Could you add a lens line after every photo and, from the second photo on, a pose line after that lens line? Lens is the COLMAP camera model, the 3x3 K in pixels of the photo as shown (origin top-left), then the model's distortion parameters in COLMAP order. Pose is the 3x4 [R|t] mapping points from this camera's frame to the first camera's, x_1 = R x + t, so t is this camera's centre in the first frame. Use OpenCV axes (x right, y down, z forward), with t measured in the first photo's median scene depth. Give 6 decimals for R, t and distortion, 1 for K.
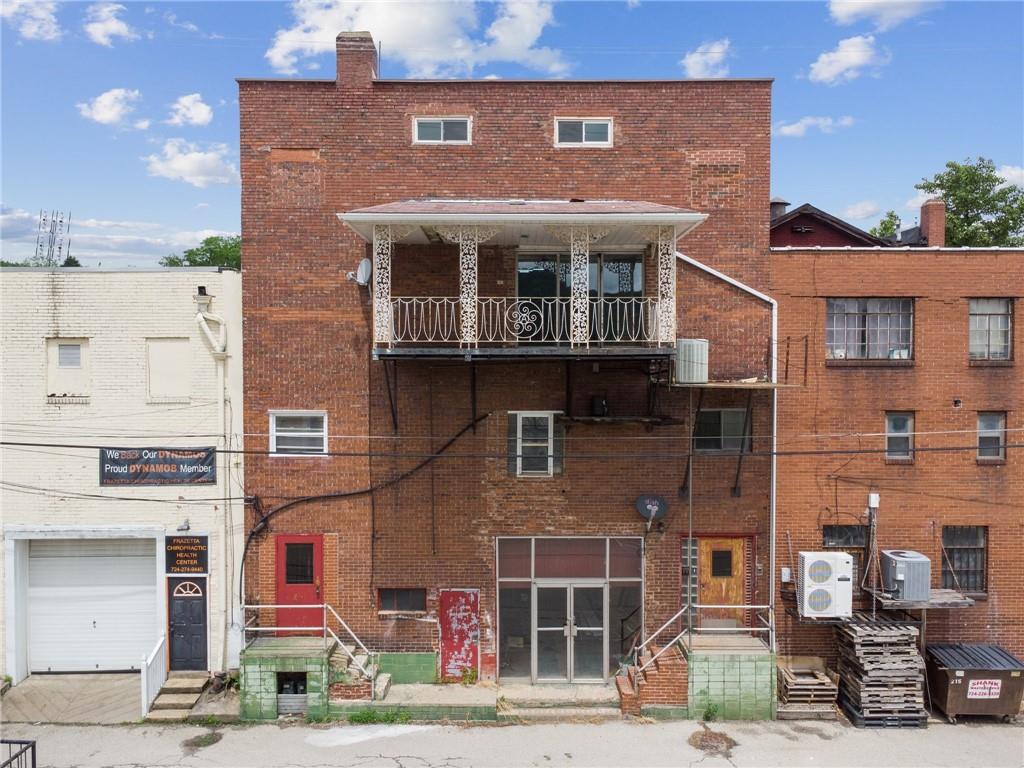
lens RADIAL K [[722.1, 0, 512.0], [0, 722.1, 384.0], [0, 0, 1]] dist [0.004349, -0.002561]
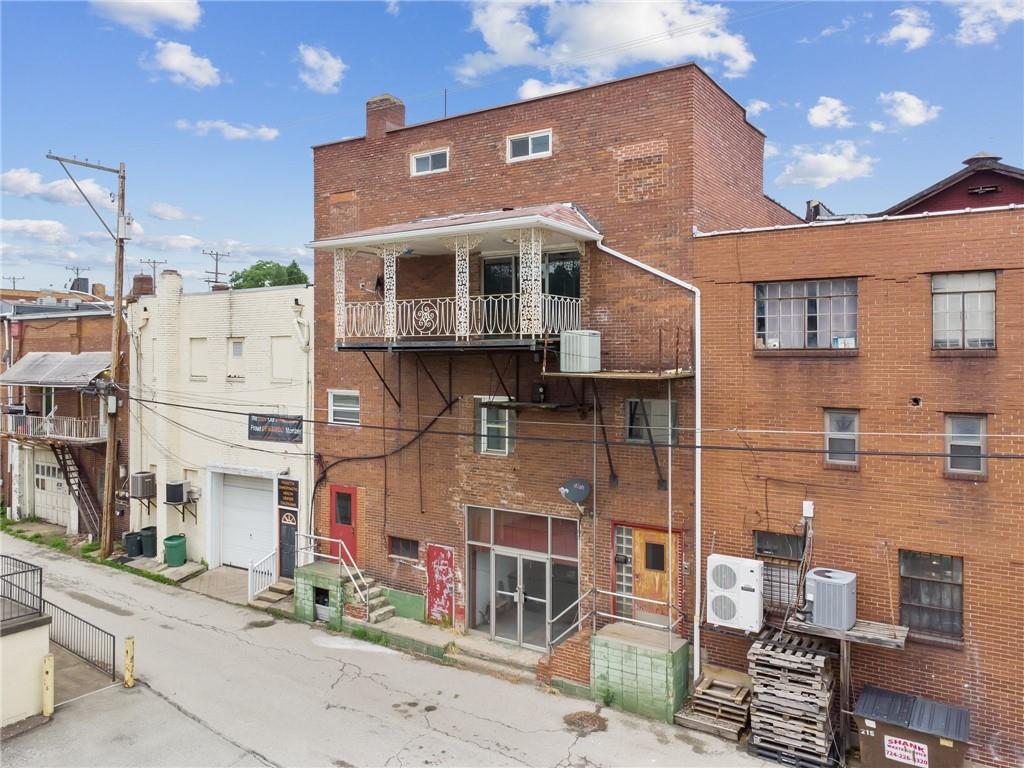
lens RADIAL K [[743.9, 0, 512.5], [0, 743.9, 349.9], [0, 0, 1]] dist [0.002041, 0.001405]
pose [[0.839242, -0.004512, -0.543739, 0.693903], [-0.011998, 0.999568, -0.026813, -0.004081], [0.543625, 0.029027, 0.838826, 0.035607]]
